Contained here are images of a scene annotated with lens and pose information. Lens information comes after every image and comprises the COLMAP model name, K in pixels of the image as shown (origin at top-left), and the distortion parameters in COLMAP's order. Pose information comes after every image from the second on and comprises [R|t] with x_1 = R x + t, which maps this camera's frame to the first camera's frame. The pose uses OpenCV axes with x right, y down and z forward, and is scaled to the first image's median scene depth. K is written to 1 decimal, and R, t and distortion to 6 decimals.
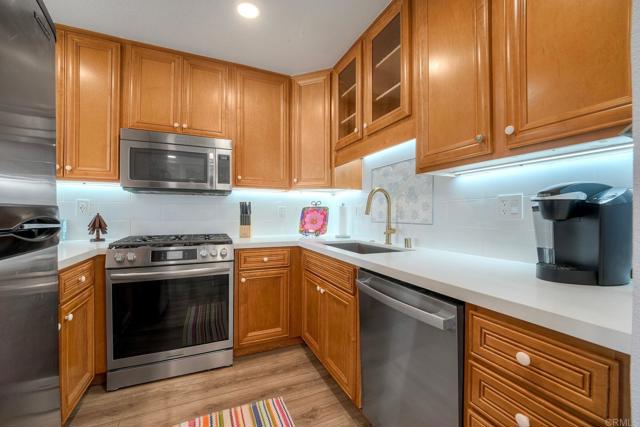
lens RADIAL K [[269.3, 0, 320.8], [0, 269.3, 216.4], [0, 0, 1]] dist [-0.002308, -0.004965]
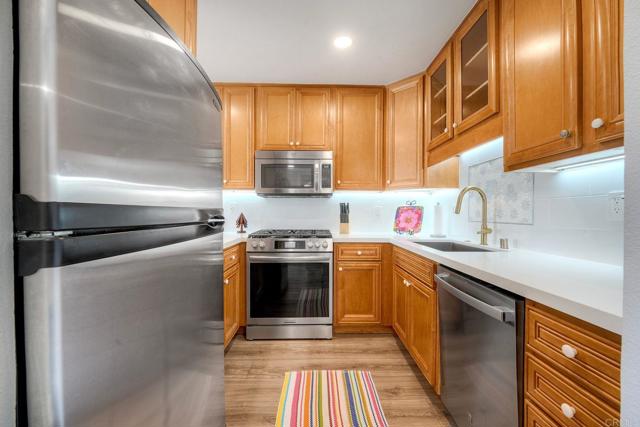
lens RADIAL K [[269.3, 0, 318.7], [0, 269.3, 218.0], [0, 0, 1]] dist [-0.002308, -0.004965]
pose [[0.916155, 0.006610, -0.400770, 0.100477], [-0.002855, 0.999946, 0.009967, 0.000680], [0.400814, -0.007987, 0.916124, -0.126657]]
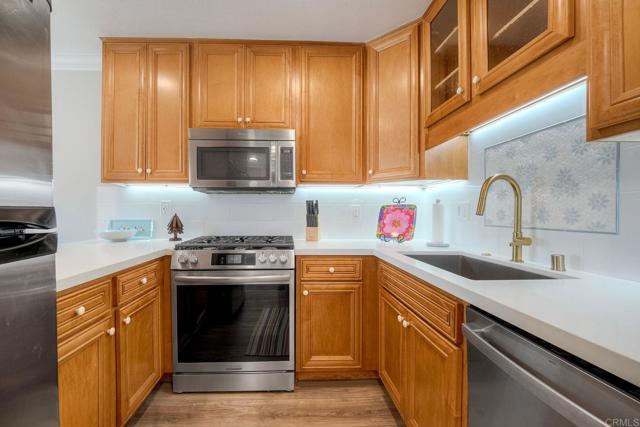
lens RADIAL K [[269.3, 0, 300.5], [0, 269.3, 214.5], [0, 0, 1]] dist [-0.002308, -0.004965]
pose [[0.926478, -0.000237, -0.376349, 0.015015], [-0.000534, 0.999998, -0.001944, -0.007236], [0.376348, 0.002002, 0.926476, 0.224424]]
